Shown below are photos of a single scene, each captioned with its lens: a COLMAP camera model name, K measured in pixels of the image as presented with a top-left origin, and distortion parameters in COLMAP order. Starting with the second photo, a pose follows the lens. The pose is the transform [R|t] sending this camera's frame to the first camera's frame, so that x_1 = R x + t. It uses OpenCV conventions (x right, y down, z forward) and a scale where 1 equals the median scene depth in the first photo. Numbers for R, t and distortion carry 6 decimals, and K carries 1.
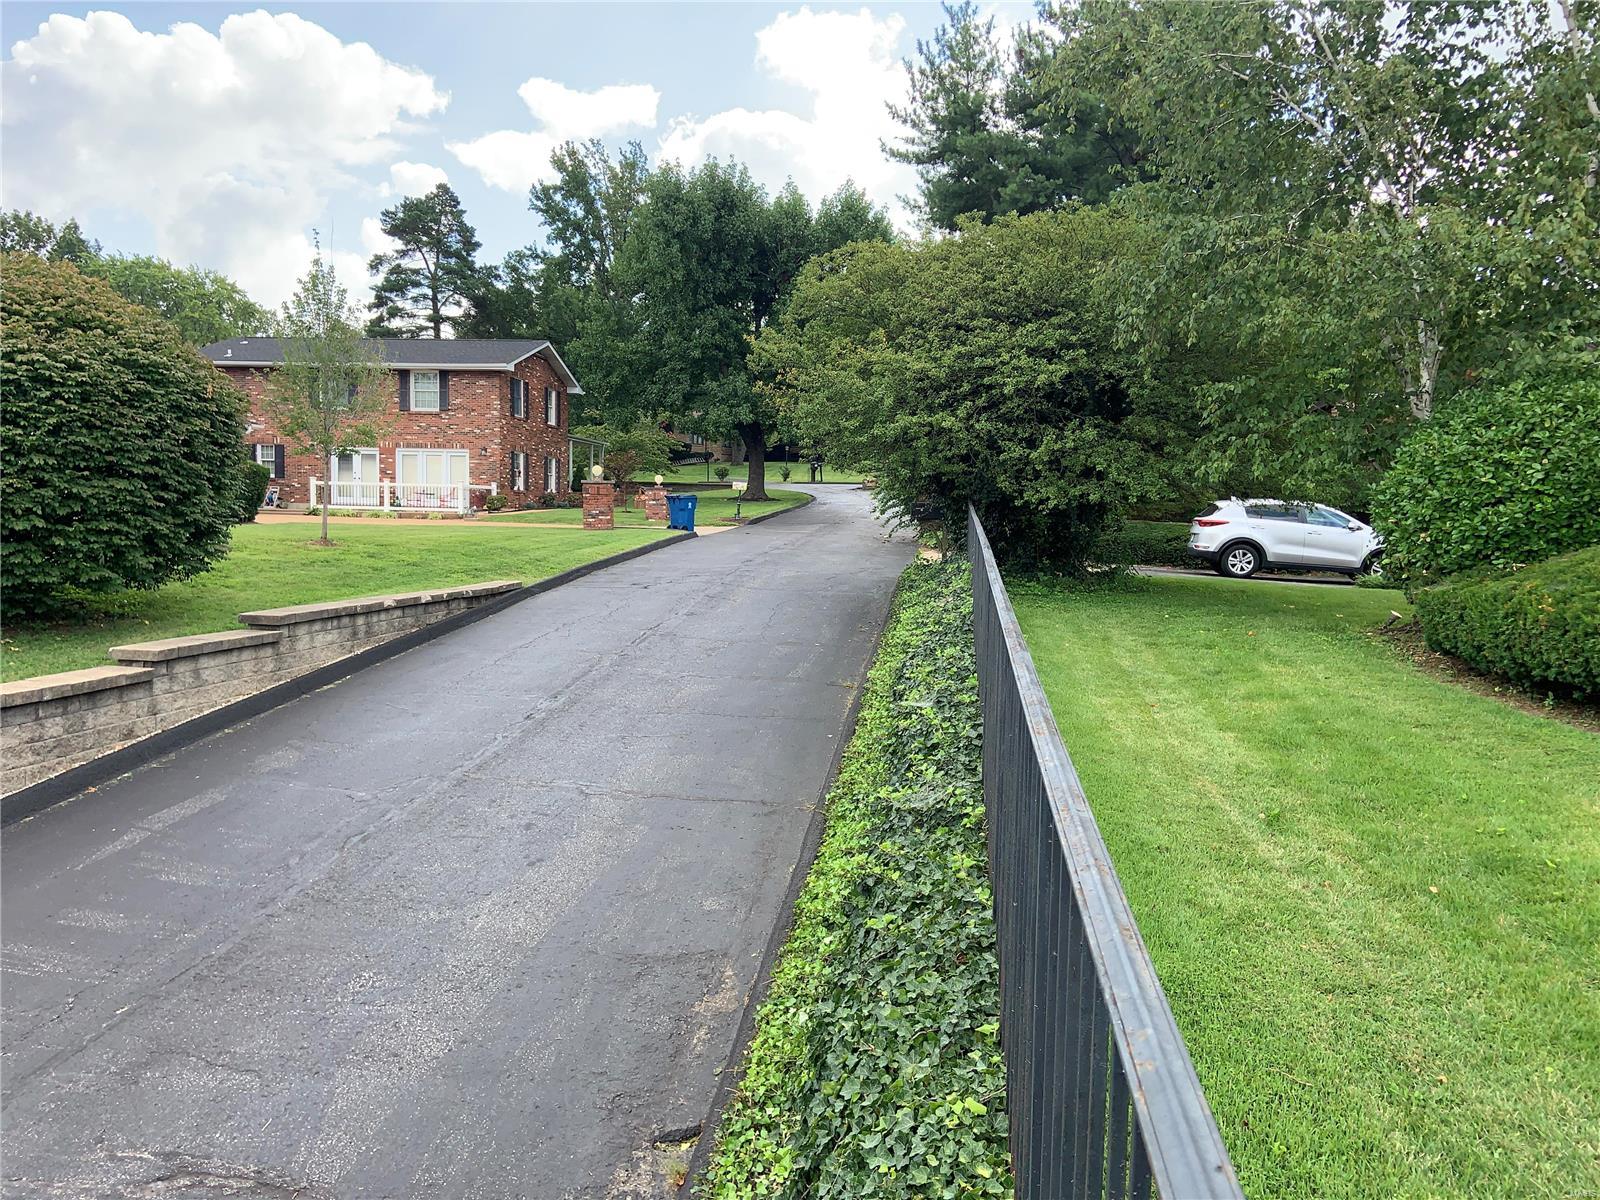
lens RADIAL K [[1199.8, 0, 778.3], [0, 1199.8, 602.5], [0, 0, 1]] dist [0.118616, -0.150317]
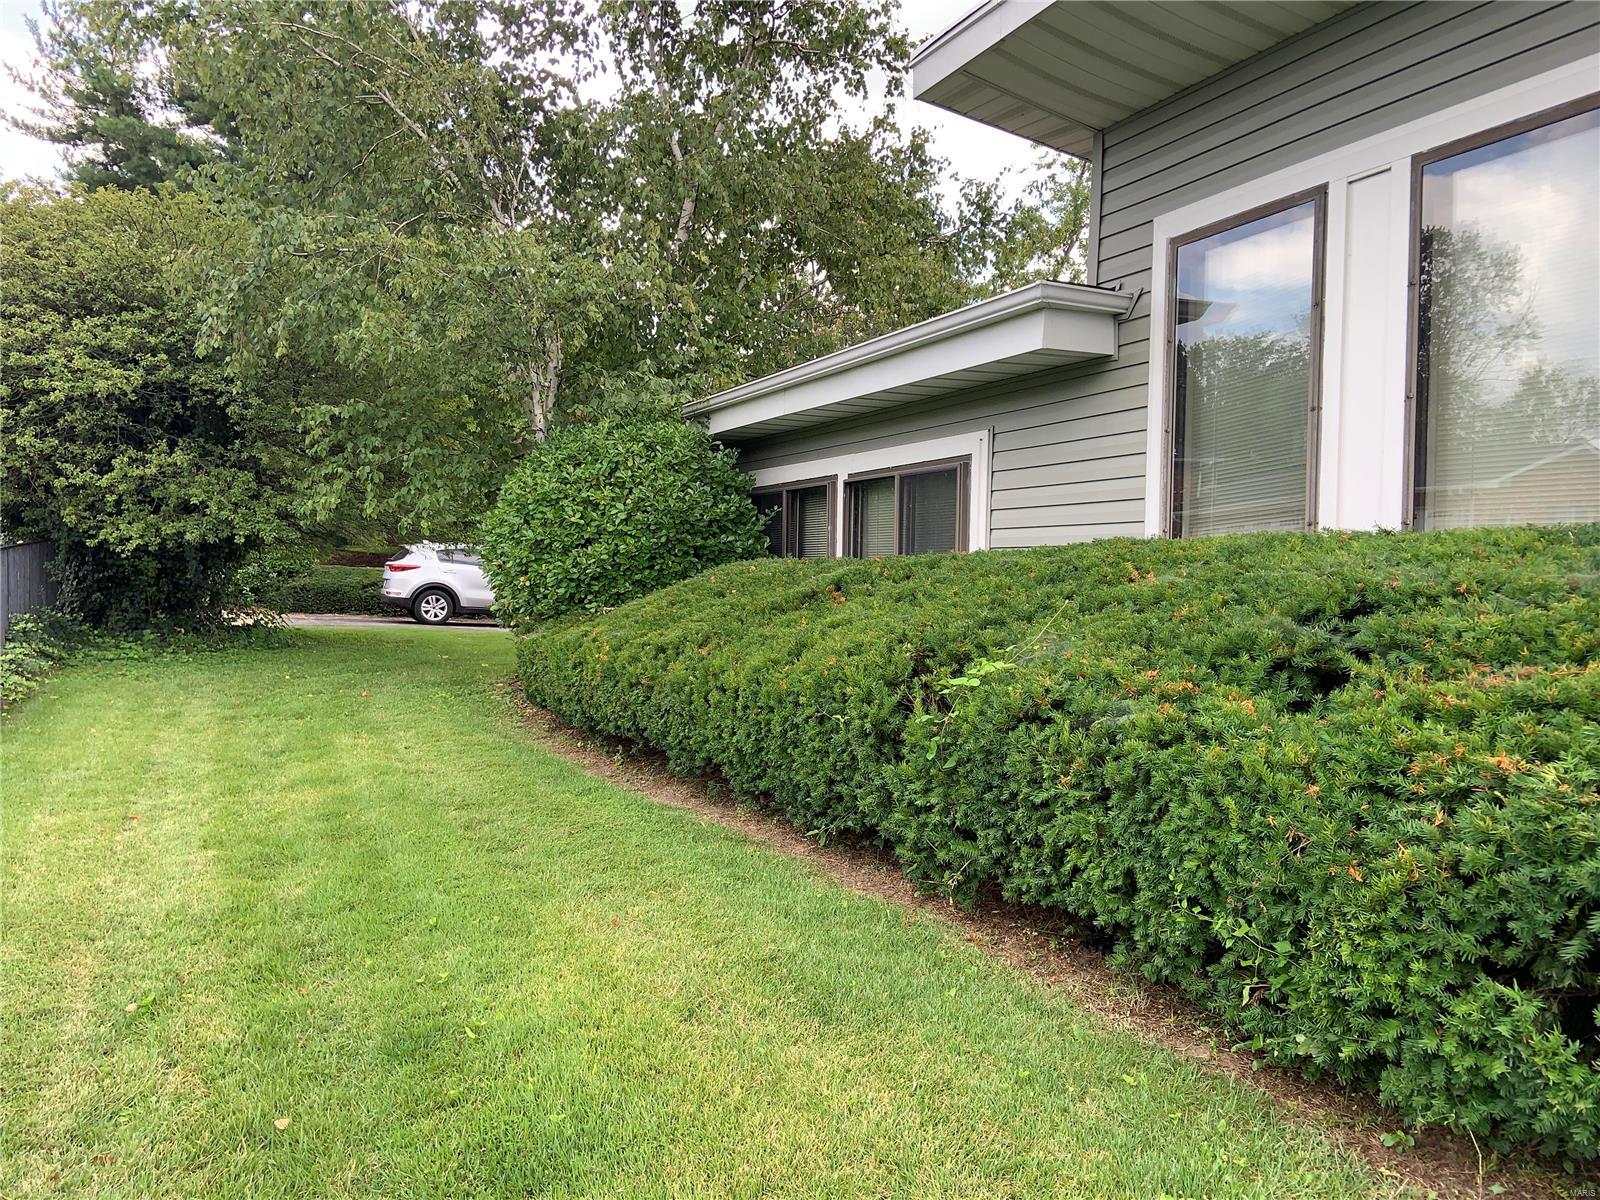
lens RADIAL K [[1199.8, 0, 778.3], [0, 1199.8, 602.5], [0, 0, 1]] dist [0.118616, -0.150317]
pose [[0.831014, -0.026852, 0.555603, 0.134212], [0.047615, 0.998602, -0.022954, -0.005182], [-0.554210, 0.045530, 0.831131, 0.101692]]
